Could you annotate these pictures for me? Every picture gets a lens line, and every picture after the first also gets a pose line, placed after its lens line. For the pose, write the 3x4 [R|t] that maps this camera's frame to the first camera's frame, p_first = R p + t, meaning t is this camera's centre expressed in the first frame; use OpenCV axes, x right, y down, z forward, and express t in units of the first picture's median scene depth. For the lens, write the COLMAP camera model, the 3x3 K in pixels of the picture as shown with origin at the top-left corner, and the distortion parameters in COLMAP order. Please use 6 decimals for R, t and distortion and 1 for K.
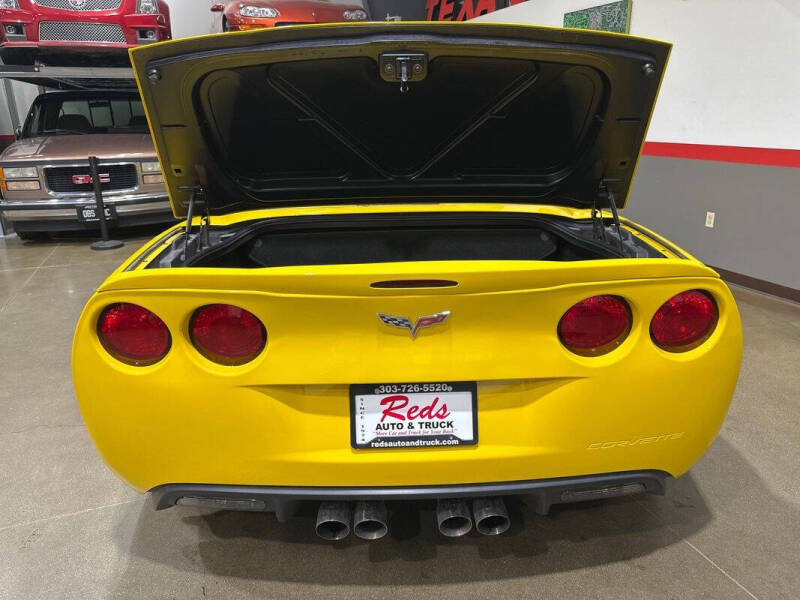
lens RADIAL K [[570.8, 0, 396.7], [0, 570.8, 300.2], [0, 0, 1]] dist [0.017395, -0.025925]
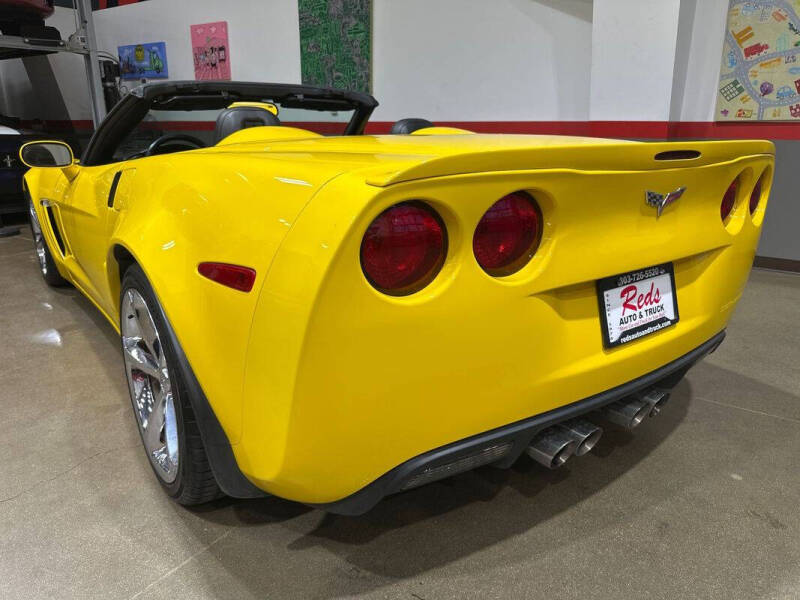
lens RADIAL K [[570.8, 0, 394.4], [0, 570.8, 301.0], [0, 0, 1]] dist [0.017395, -0.025925]
pose [[0.819539, -0.153020, 0.552215, -0.739626], [0.161973, 0.986246, 0.032908, 0.081067], [-0.549656, 0.062474, 0.833052, 0.349705]]
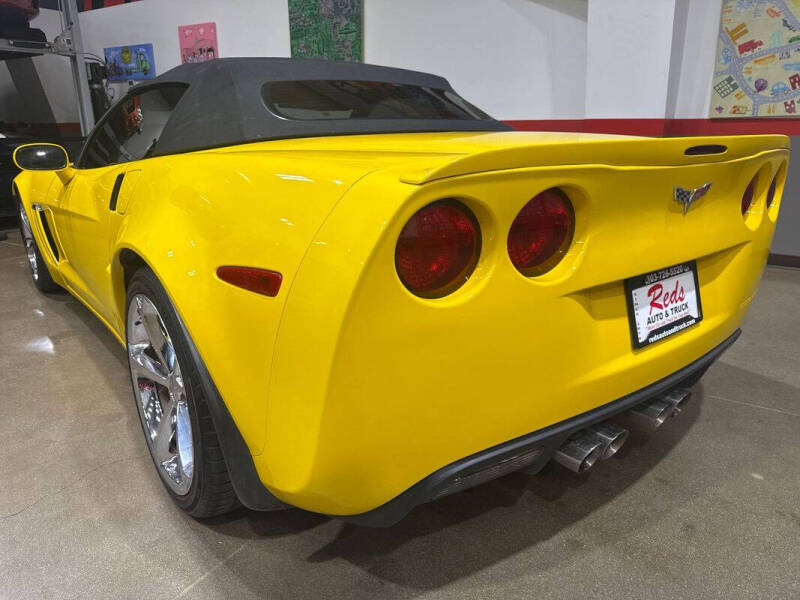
lens RADIAL K [[570.8, 0, 392.4], [0, 570.8, 298.3], [0, 0, 1]] dist [0.017395, -0.025925]
pose [[0.806798, -0.161785, 0.568245, -0.764050], [0.175780, 0.983955, 0.030568, 0.071256], [-0.564073, 0.075224, 0.822291, 0.397115]]
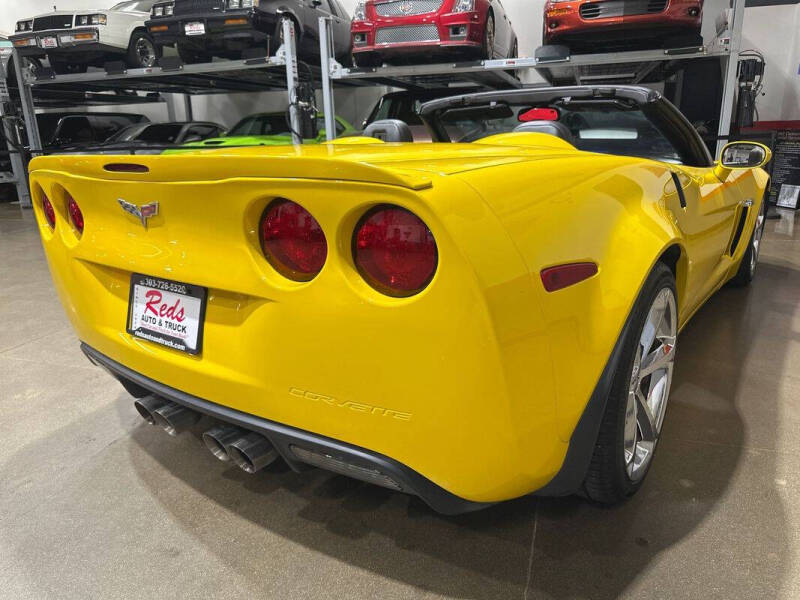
lens RADIAL K [[570.8, 0, 401.9], [0, 570.8, 303.1], [0, 0, 1]] dist [0.017395, -0.025925]
pose [[0.789756, 0.168595, -0.589797, 0.815656], [-0.175706, 0.983376, 0.045825, 0.054942], [0.587718, 0.067440, 0.806250, 0.368888]]
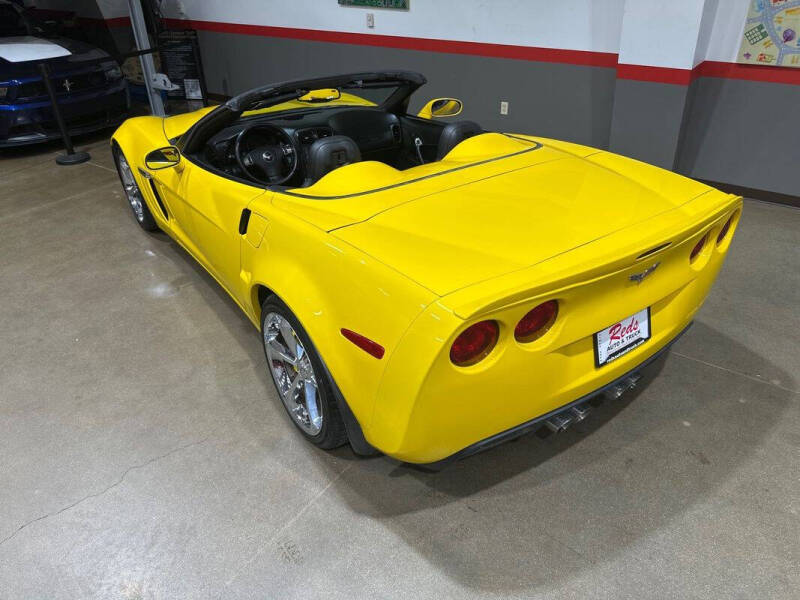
lens RADIAL K [[570.8, 0, 400.3], [0, 570.8, 295.8], [0, 0, 1]] dist [0.017395, -0.025925]
pose [[0.832487, -0.282804, 0.476432, -0.966421], [0.173229, 0.949664, 0.261019, -0.323847], [-0.526268, -0.134763, 0.839572, 0.062057]]
